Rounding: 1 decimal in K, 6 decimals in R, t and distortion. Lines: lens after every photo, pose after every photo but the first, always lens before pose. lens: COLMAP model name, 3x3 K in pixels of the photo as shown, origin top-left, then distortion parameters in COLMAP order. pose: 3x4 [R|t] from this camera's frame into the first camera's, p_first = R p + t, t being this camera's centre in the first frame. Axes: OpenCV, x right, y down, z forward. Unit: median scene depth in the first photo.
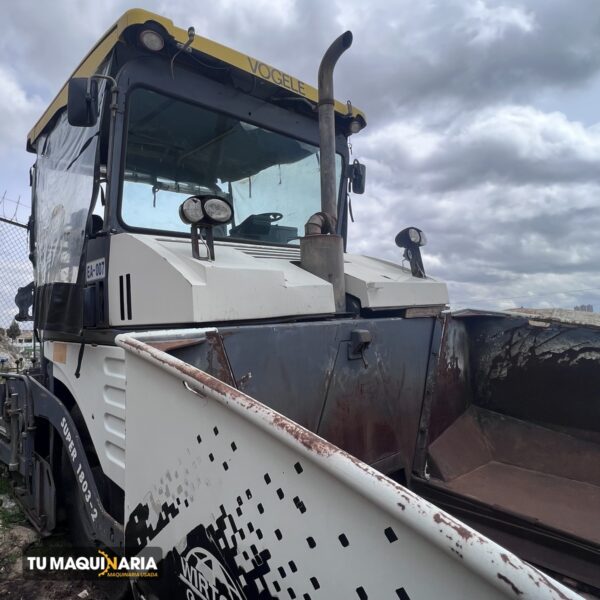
lens RADIAL K [[653.1, 0, 299.9], [0, 653.1, 299.6], [0, 0, 1]] dist [0.002499, 0.000000]
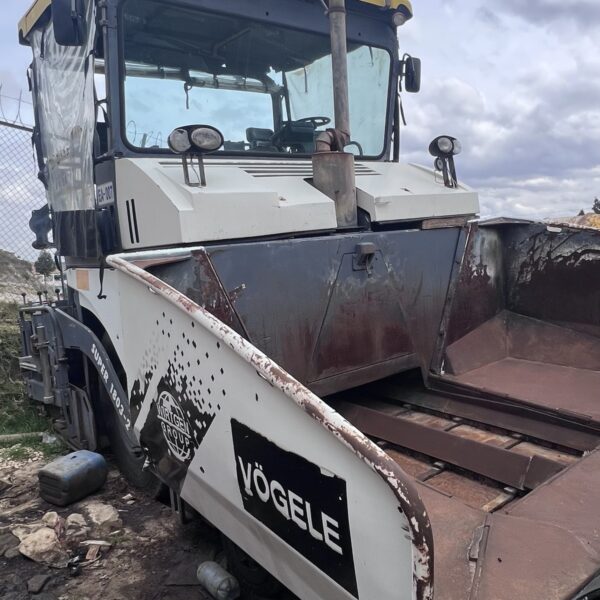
lens RADIAL K [[474.0, 0, 300.0], [0, 474.0, 300.0], [0, 0, 1]] dist [-0.004805, 0.004173]
pose [[0.991258, -0.057899, 0.118558, -0.135472], [0.037789, 0.985513, 0.165334, 0.007314], [-0.126413, -0.159409, 0.979086, 0.272743]]
